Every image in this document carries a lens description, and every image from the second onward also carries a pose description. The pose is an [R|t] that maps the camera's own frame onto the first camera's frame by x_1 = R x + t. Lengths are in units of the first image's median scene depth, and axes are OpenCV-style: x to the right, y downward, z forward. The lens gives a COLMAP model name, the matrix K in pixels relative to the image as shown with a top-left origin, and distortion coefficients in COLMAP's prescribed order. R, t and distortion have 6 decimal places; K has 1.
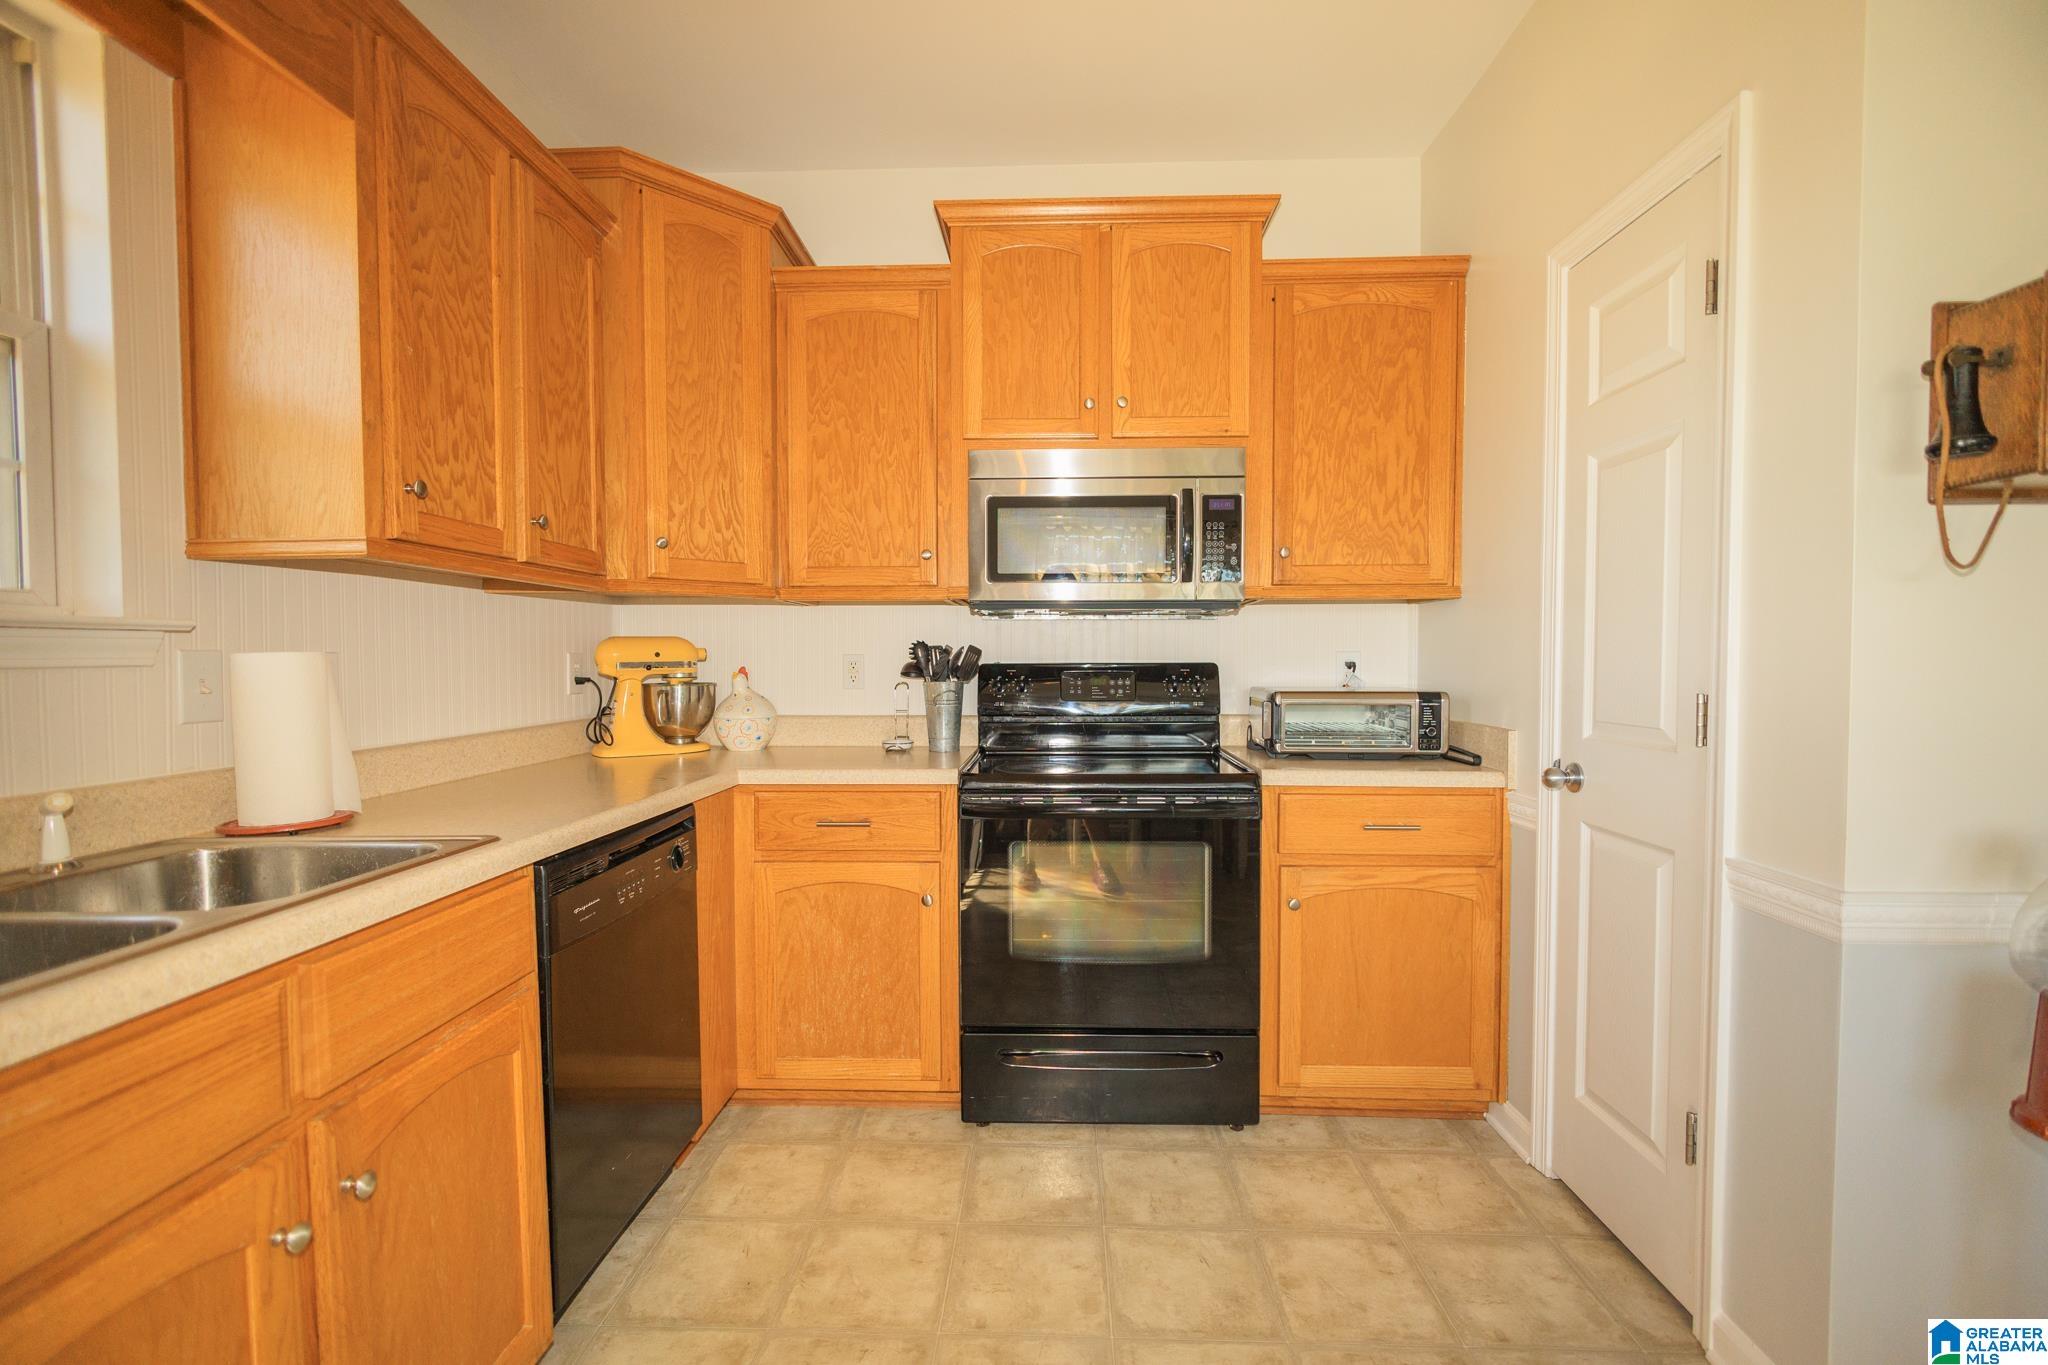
lens RADIAL K [[874.9, 0, 1020.7], [0, 874.9, 677.2], [0, 0, 1]] dist [-0.003147, -0.000328]
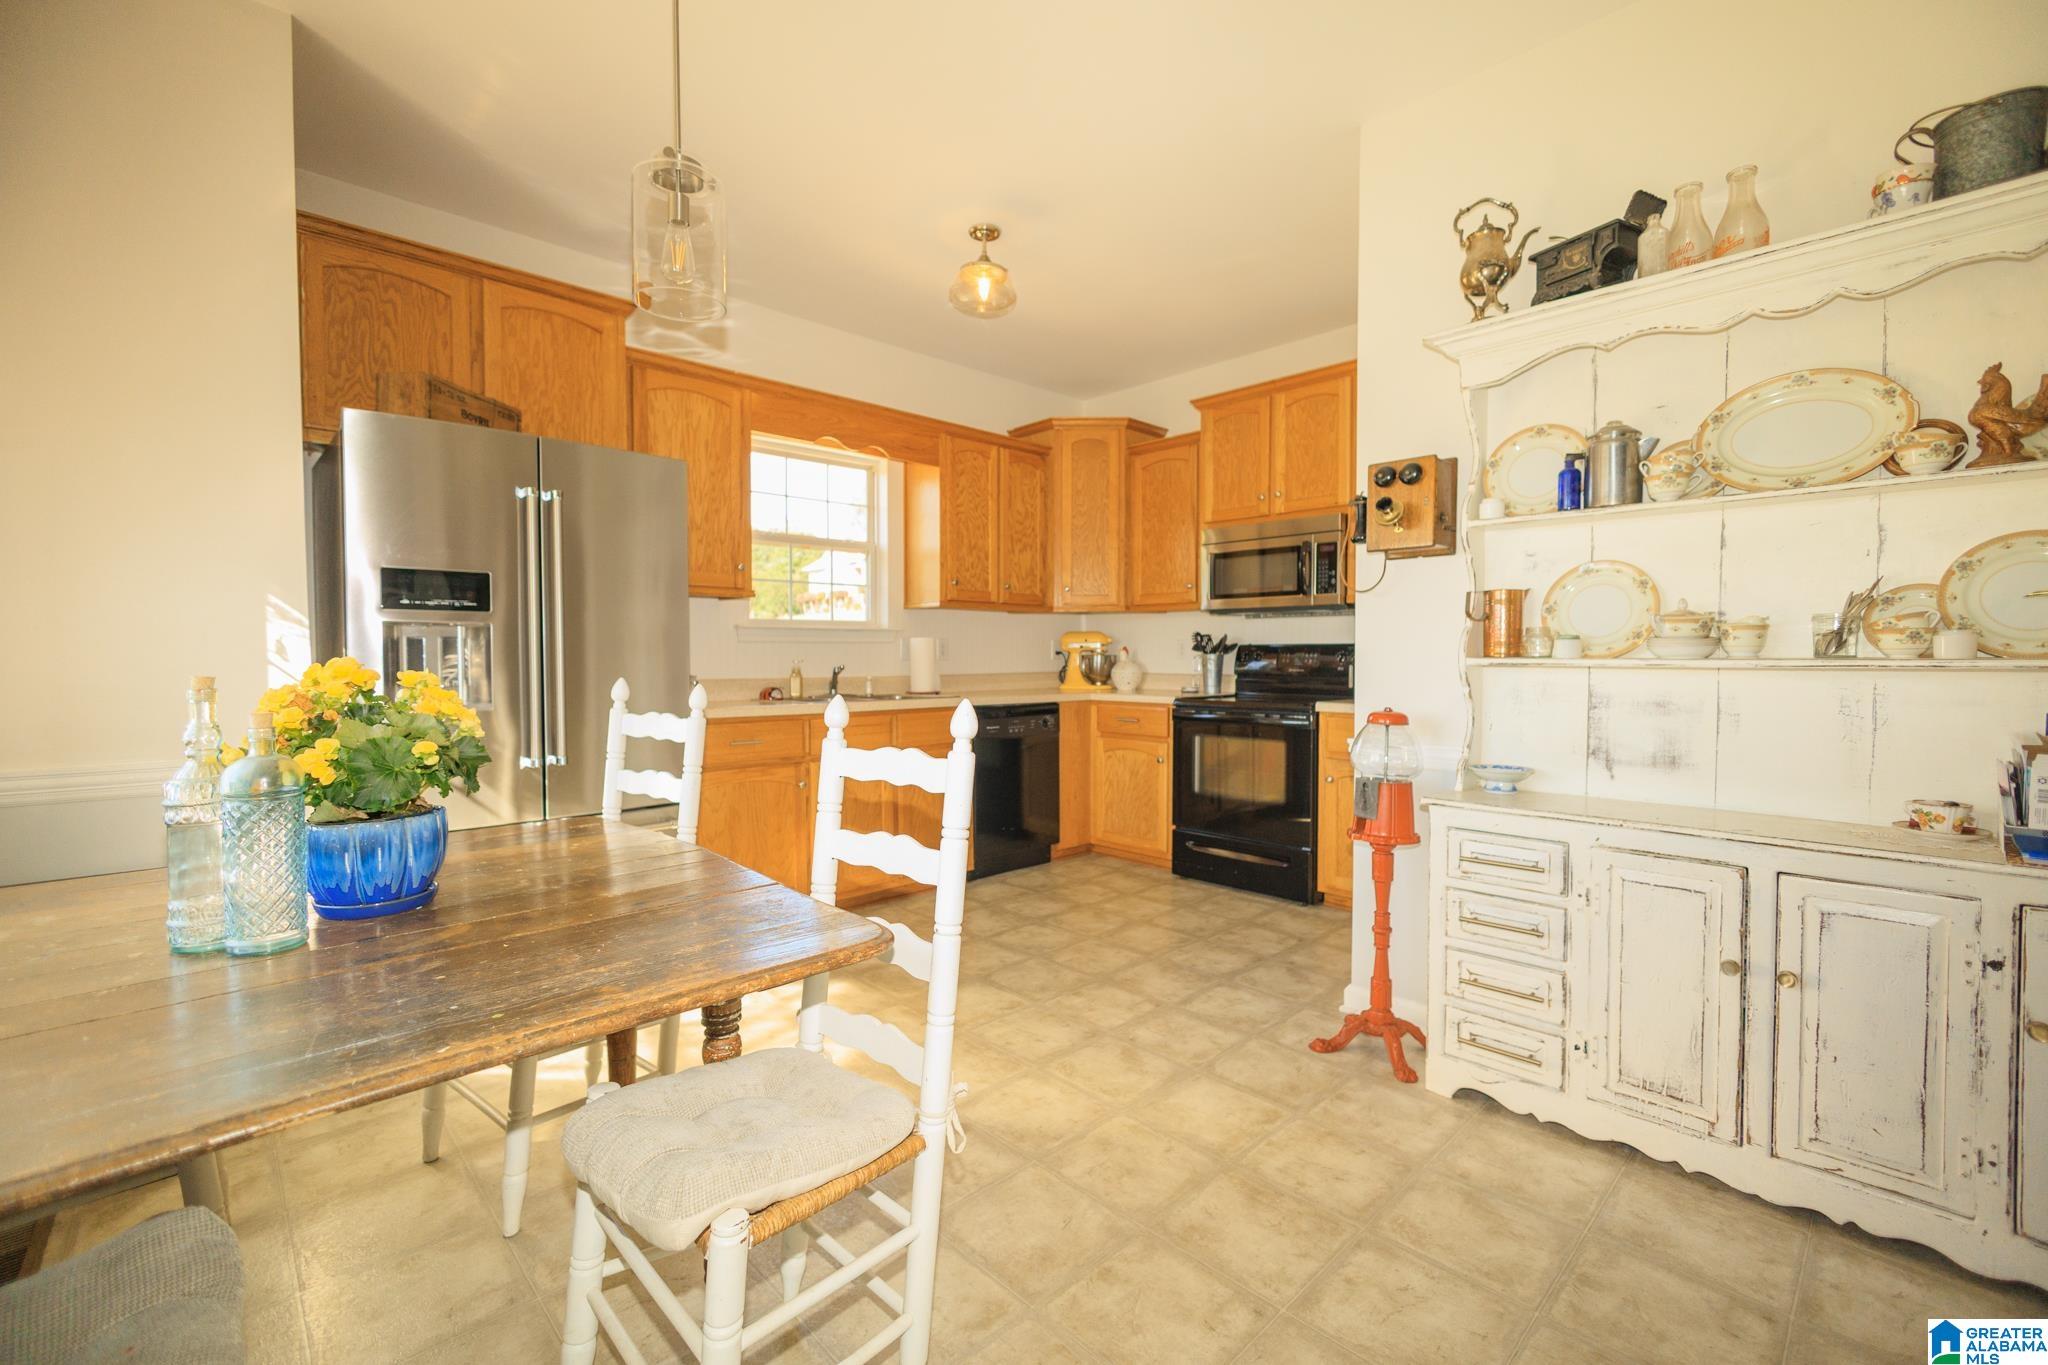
lens RADIAL K [[874.9, 0, 1020.7], [0, 874.9, 677.2], [0, 0, 1]] dist [-0.003147, -0.000328]
pose [[0.709667, 0.021792, -0.704200, 1.009310], [-0.019851, 0.999743, 0.010934, 0.044572], [0.704257, 0.006219, 0.709918, -0.614131]]
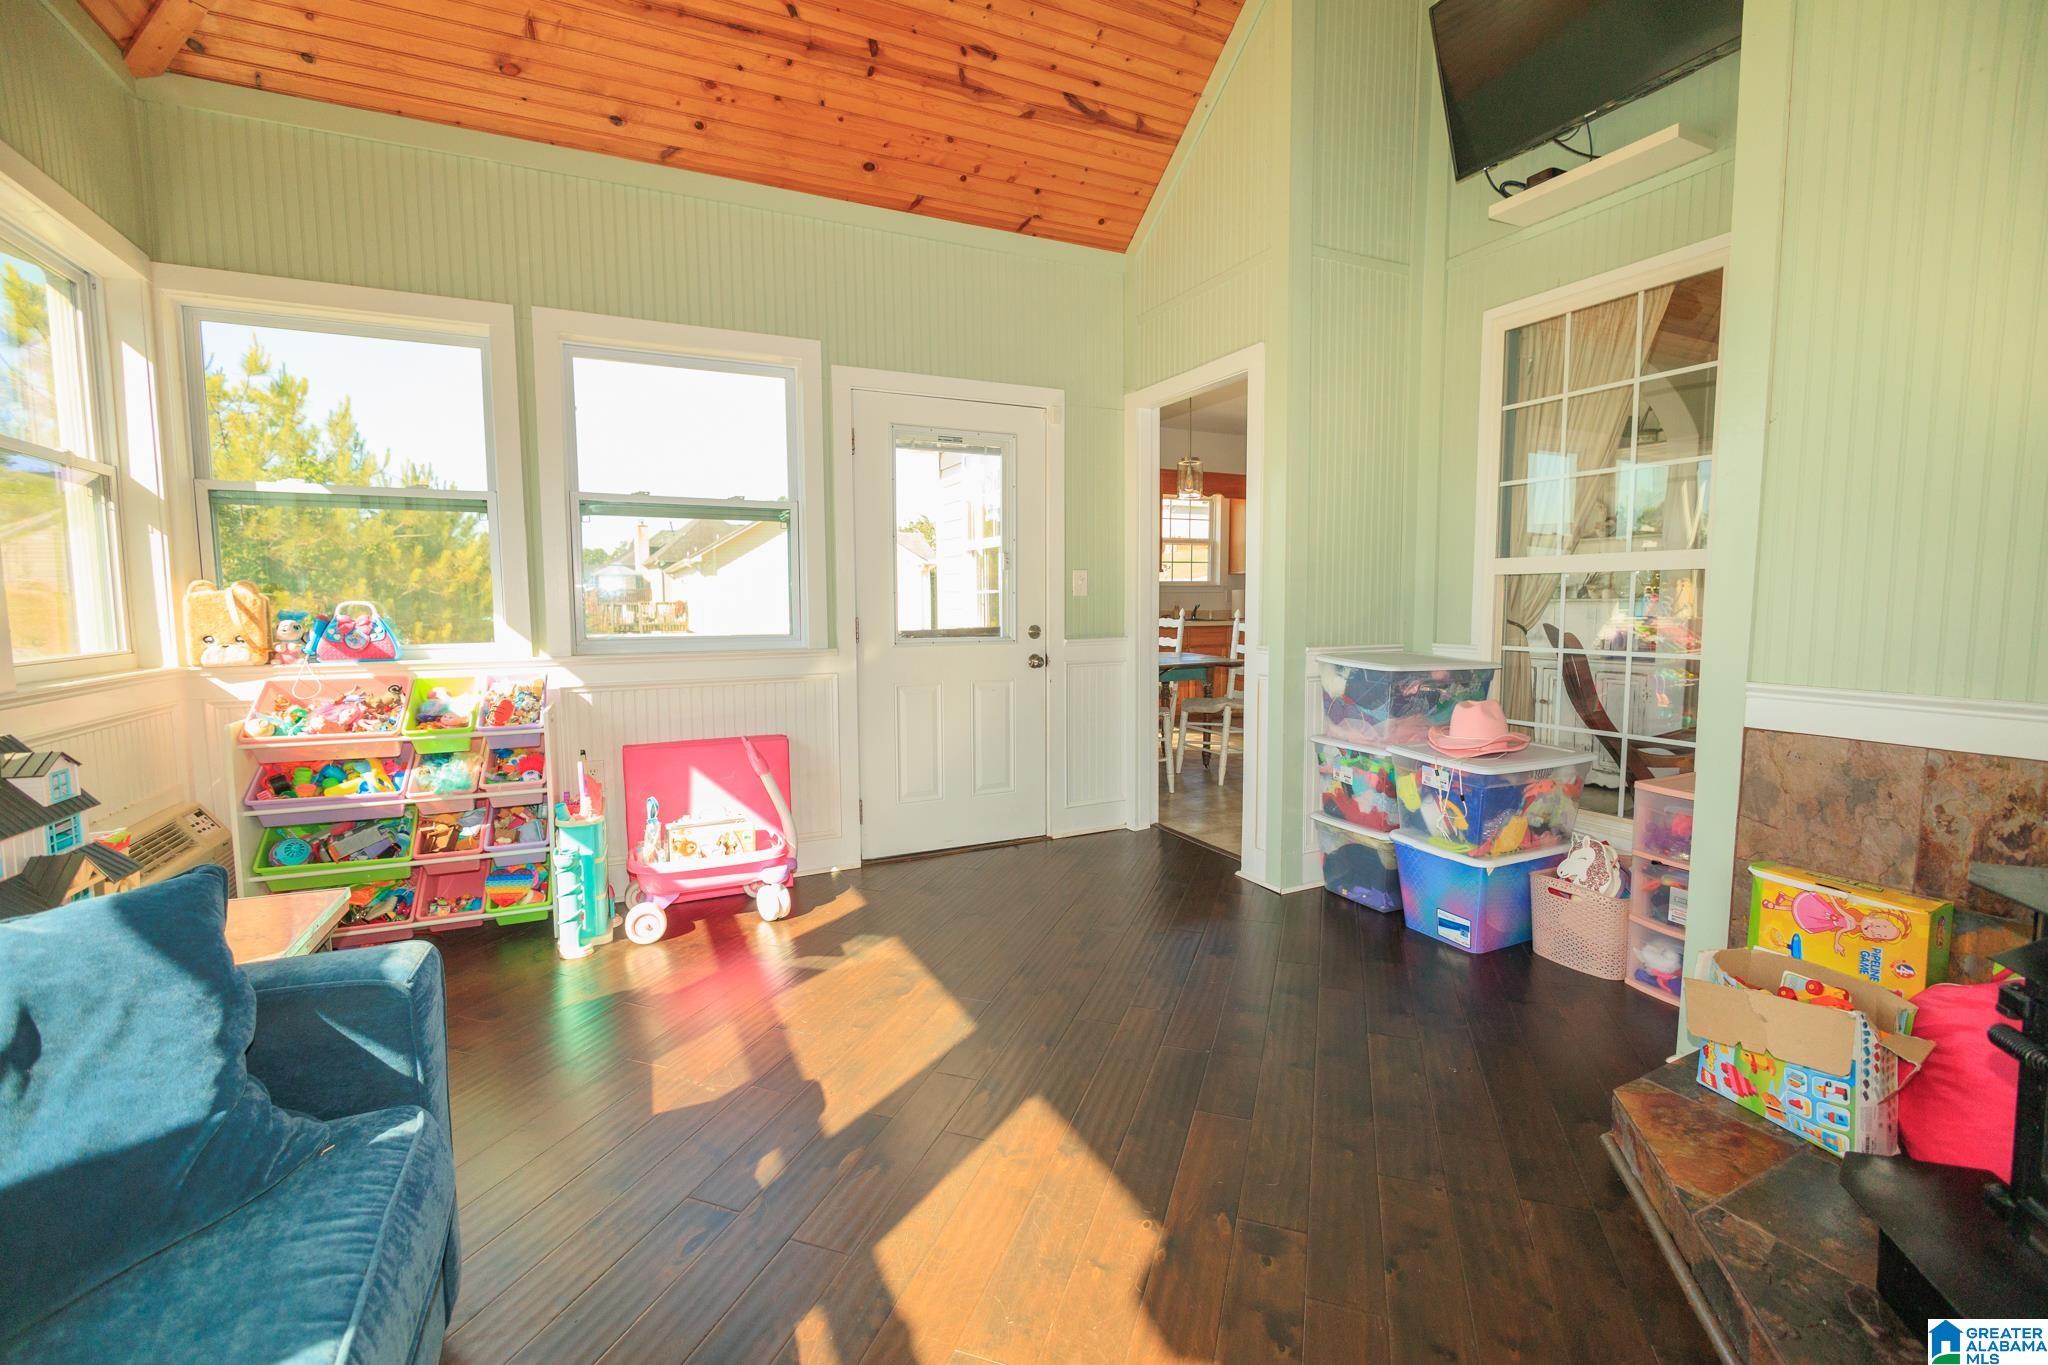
lens RADIAL K [[874.9, 0, 1020.7], [0, 874.9, 677.2], [0, 0, 1]] dist [-0.003147, -0.000328]
pose [[0.461182, 0.079645, -0.883724, 2.344045], [-0.014808, 0.996515, 0.082083, 0.062135], [0.887182, -0.024769, 0.460755, -1.905703]]
